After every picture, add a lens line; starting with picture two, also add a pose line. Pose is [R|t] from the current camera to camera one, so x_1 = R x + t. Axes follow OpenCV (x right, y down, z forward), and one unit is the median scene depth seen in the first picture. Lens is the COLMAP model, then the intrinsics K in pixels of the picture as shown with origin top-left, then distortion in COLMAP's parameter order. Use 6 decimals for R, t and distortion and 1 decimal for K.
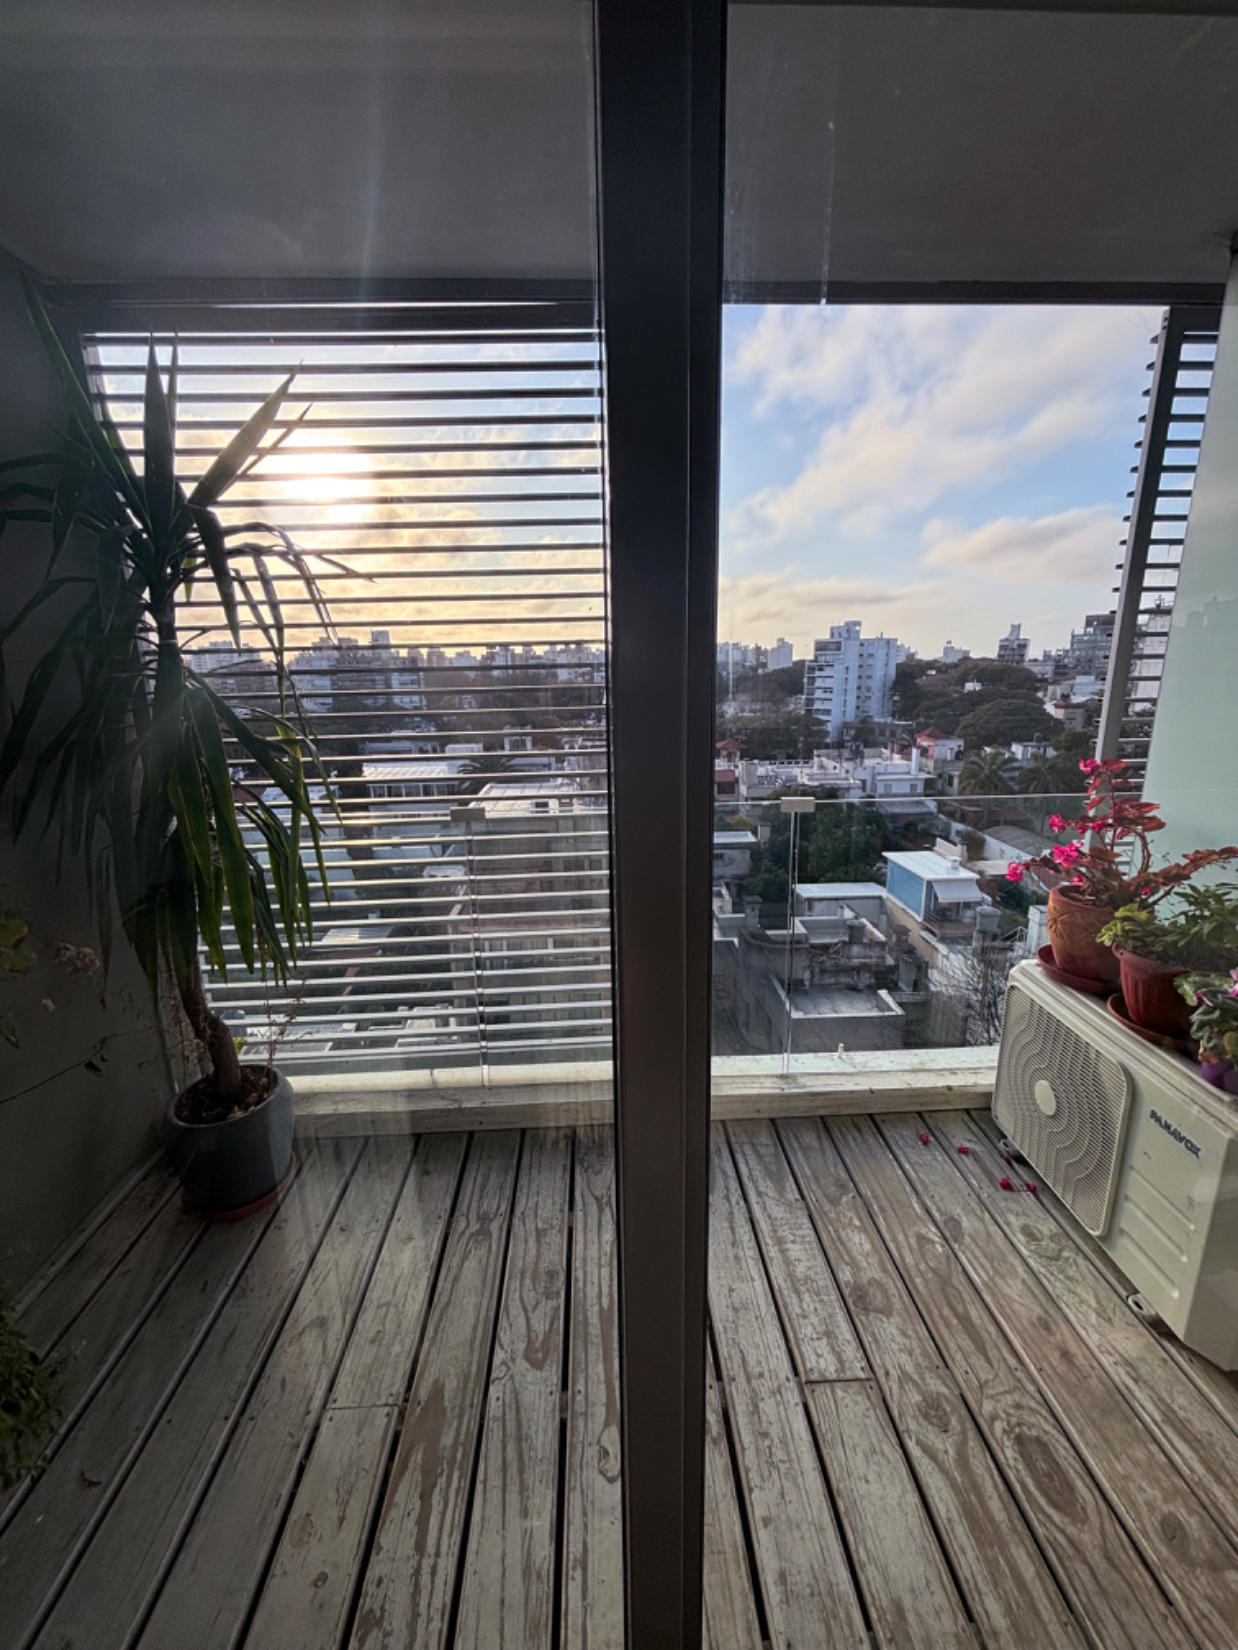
lens RADIAL K [[670.0, 0, 623.6], [0, 670.0, 817.7], [0, 0, 1]] dist [0.034431, -0.001769]
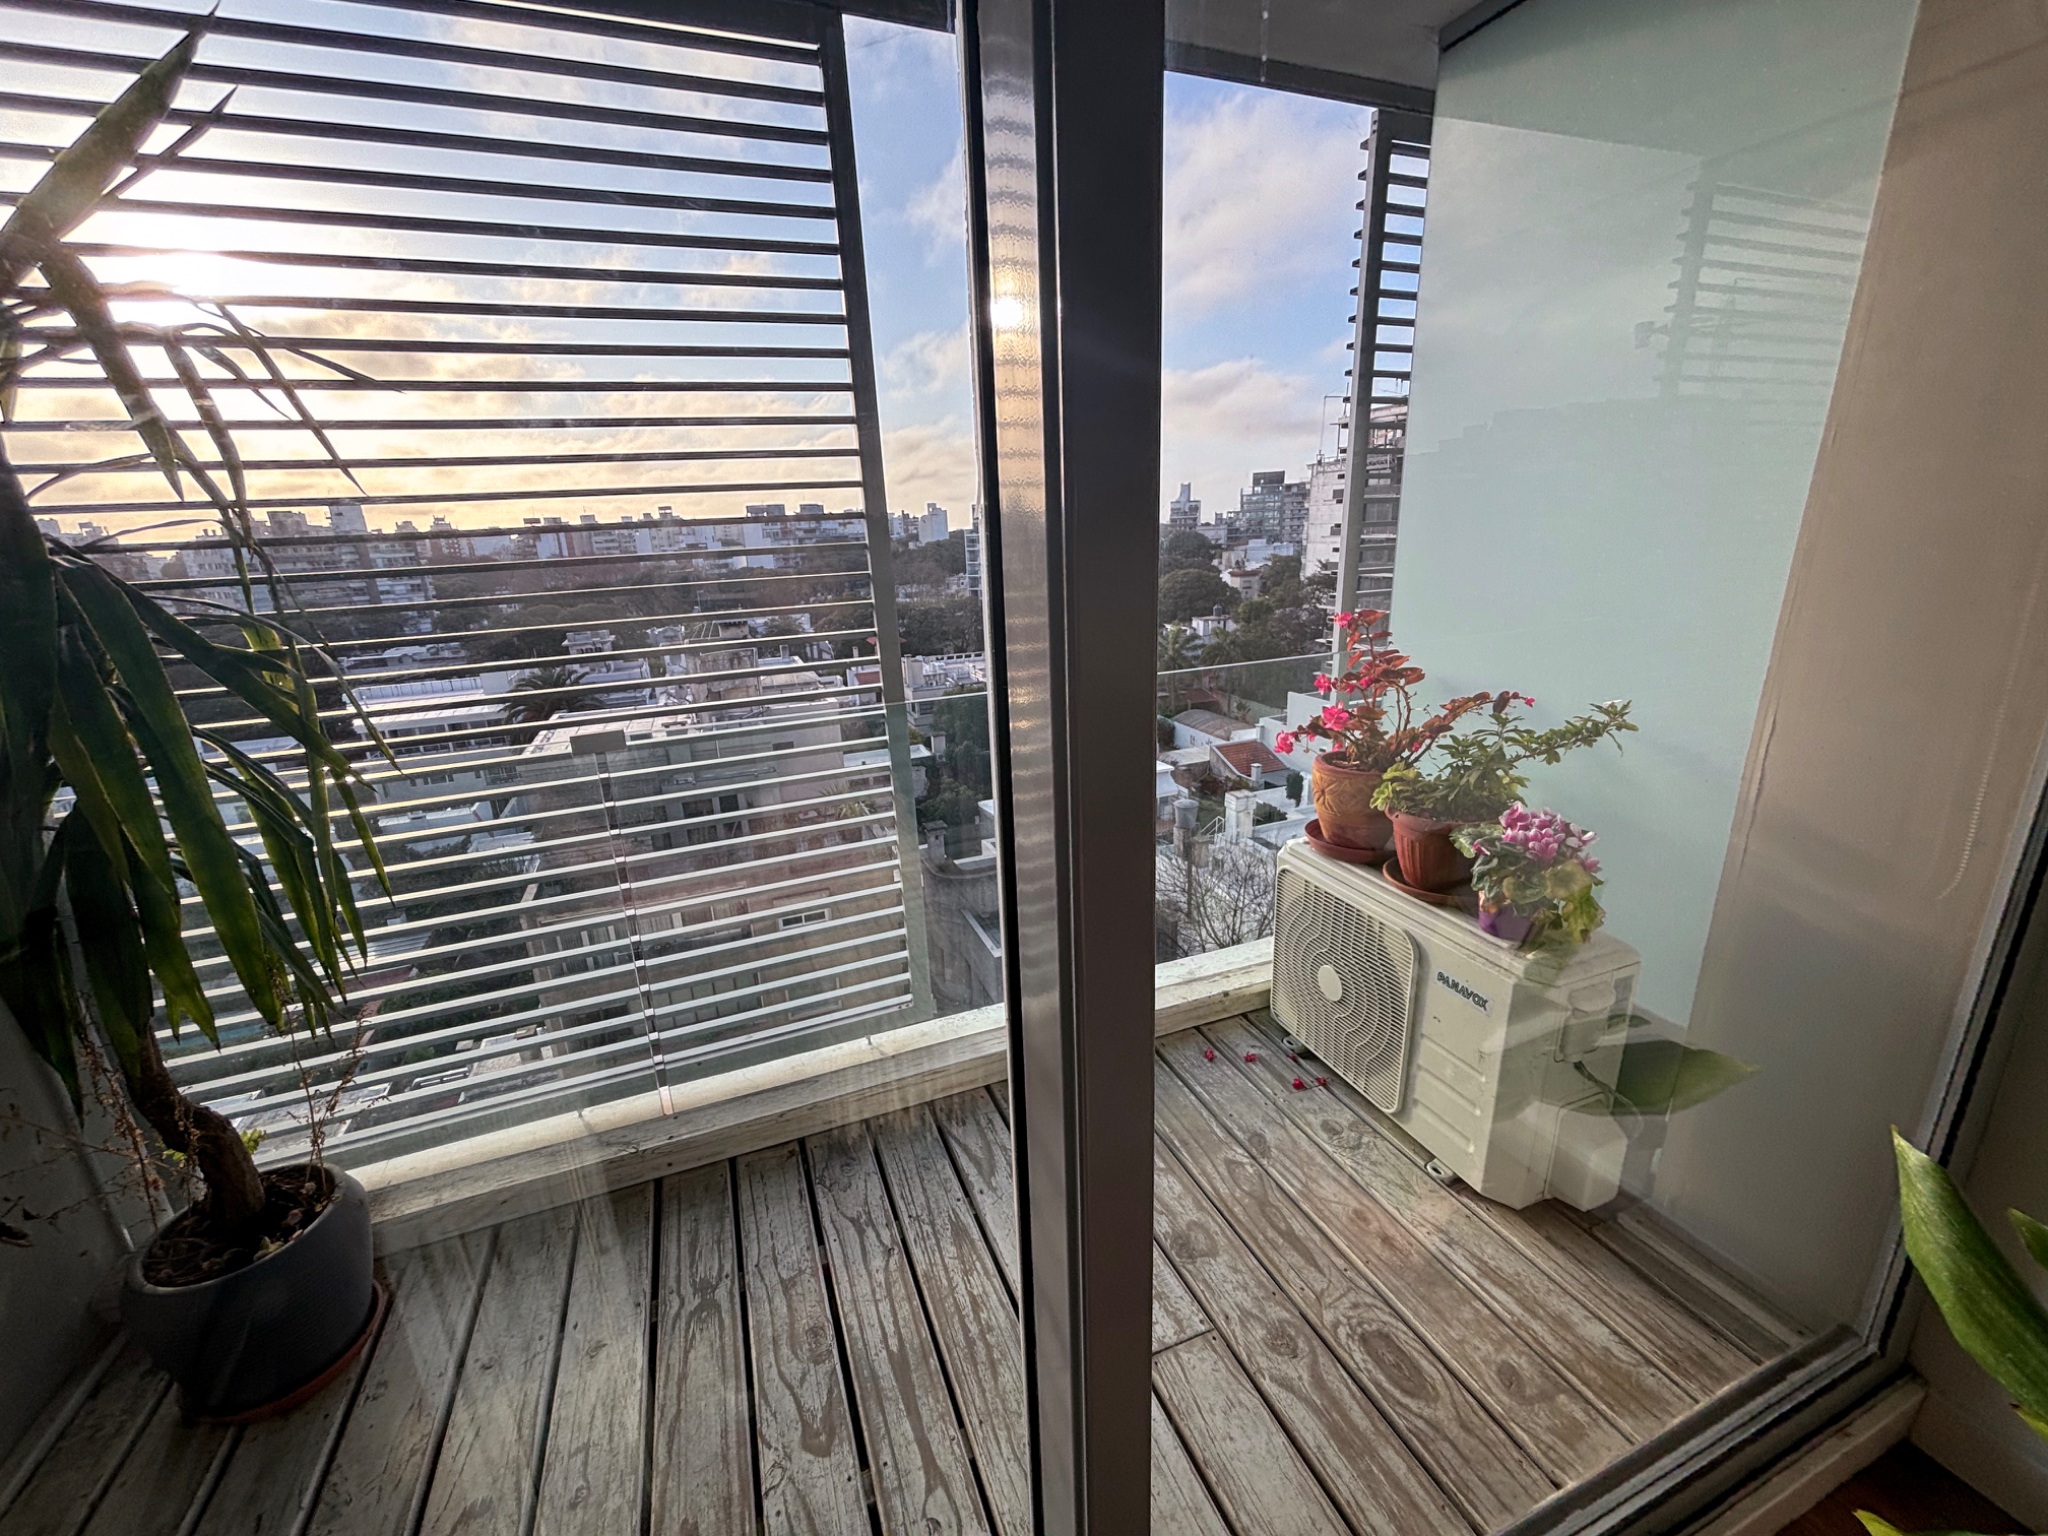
lens RADIAL K [[831.6, 0, 1011.0], [0, 831.6, 766.3], [0, 0, 1]] dist [0.034431, -0.001769]
pose [[0.951504, -0.109436, 0.287514, -0.093452], [0.096993, 0.993639, 0.057215, 0.012281], [-0.291947, -0.026553, 0.956066, 0.049453]]
